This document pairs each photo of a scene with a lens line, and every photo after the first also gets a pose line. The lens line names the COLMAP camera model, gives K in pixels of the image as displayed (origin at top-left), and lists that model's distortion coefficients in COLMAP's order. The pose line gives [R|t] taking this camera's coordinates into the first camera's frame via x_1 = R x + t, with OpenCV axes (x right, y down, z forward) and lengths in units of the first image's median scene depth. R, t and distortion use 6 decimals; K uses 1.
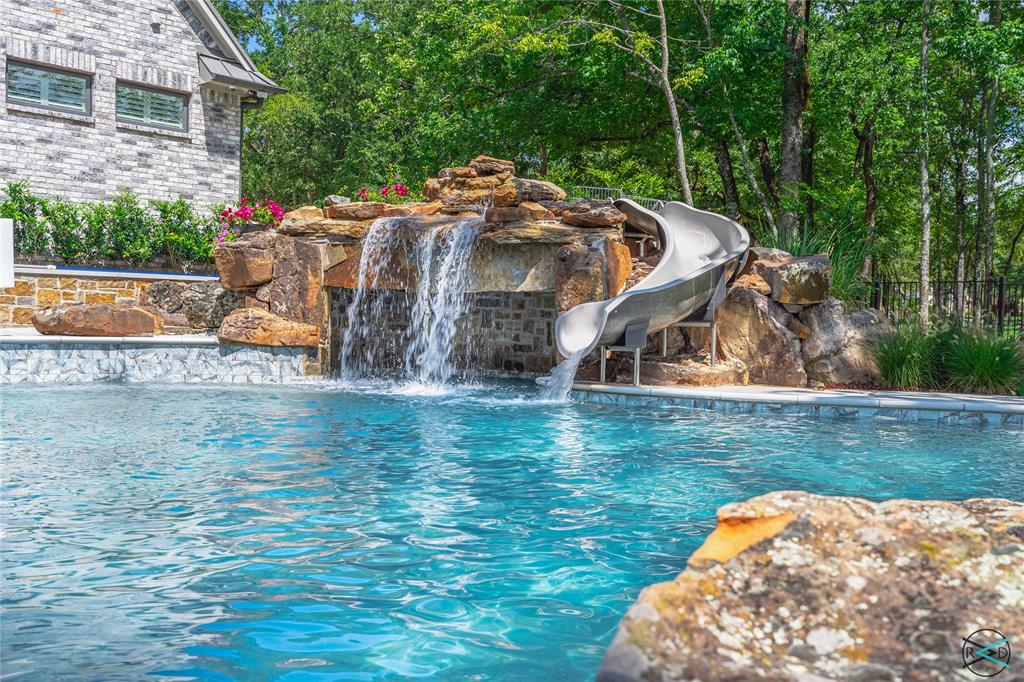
lens RADIAL K [[1050.4, 0, 512.0], [0, 1050.4, 341.0], [0, 0, 1]] dist [0.071452, 0.000831]
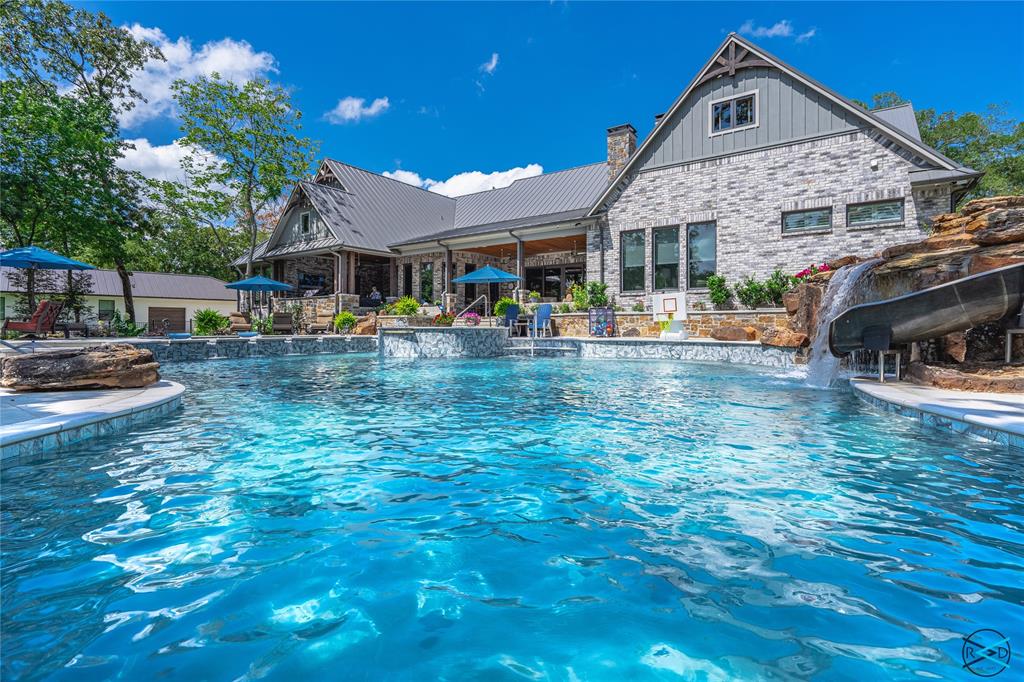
lens RADIAL K [[471.6, 0, 512.0], [0, 471.6, 341.0], [0, 0, 1]] dist [0.001626, 0.000656]
pose [[0.138276, 0.007201, -0.990368, 0.378777], [-0.018786, 0.999813, 0.004646, 0.000191], [0.990216, 0.017963, 0.138385, 0.316820]]
